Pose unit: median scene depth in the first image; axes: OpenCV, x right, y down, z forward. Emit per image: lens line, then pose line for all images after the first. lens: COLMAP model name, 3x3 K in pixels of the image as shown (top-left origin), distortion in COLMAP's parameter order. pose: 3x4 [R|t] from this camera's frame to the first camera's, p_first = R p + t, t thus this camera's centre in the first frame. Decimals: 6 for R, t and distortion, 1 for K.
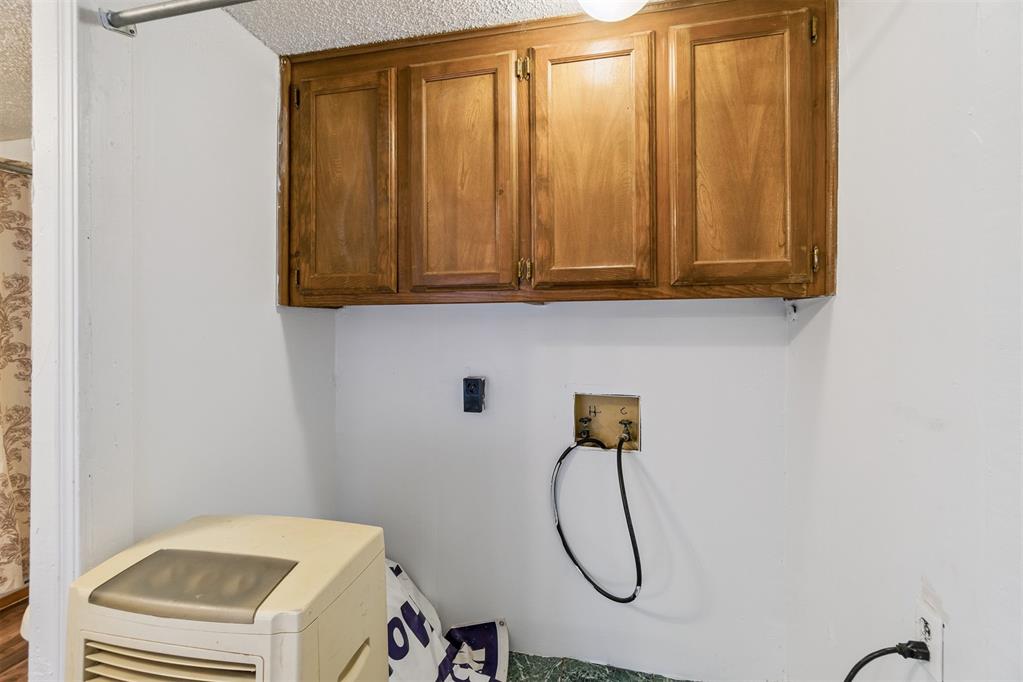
lens RADIAL K [[437.2, 0, 515.1], [0, 437.2, 324.2], [0, 0, 1]] dist [-0.000748, 0.000146]
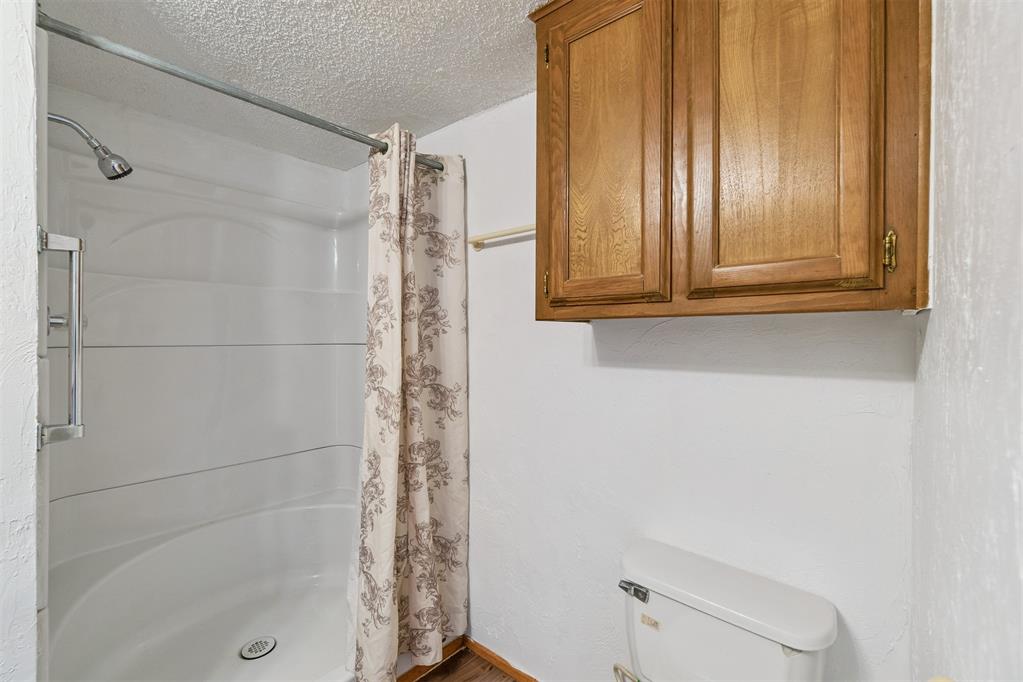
lens RADIAL K [[445.5, 0, 515.1], [0, 445.5, 340.5], [0, 0, 1]] dist [-0.002693, 0.000205]
pose [[0.890414, 0.010710, -0.455026, -0.866300], [-0.005411, 0.999902, 0.012948, -0.028315], [0.455120, -0.009067, 0.890384, 0.433127]]
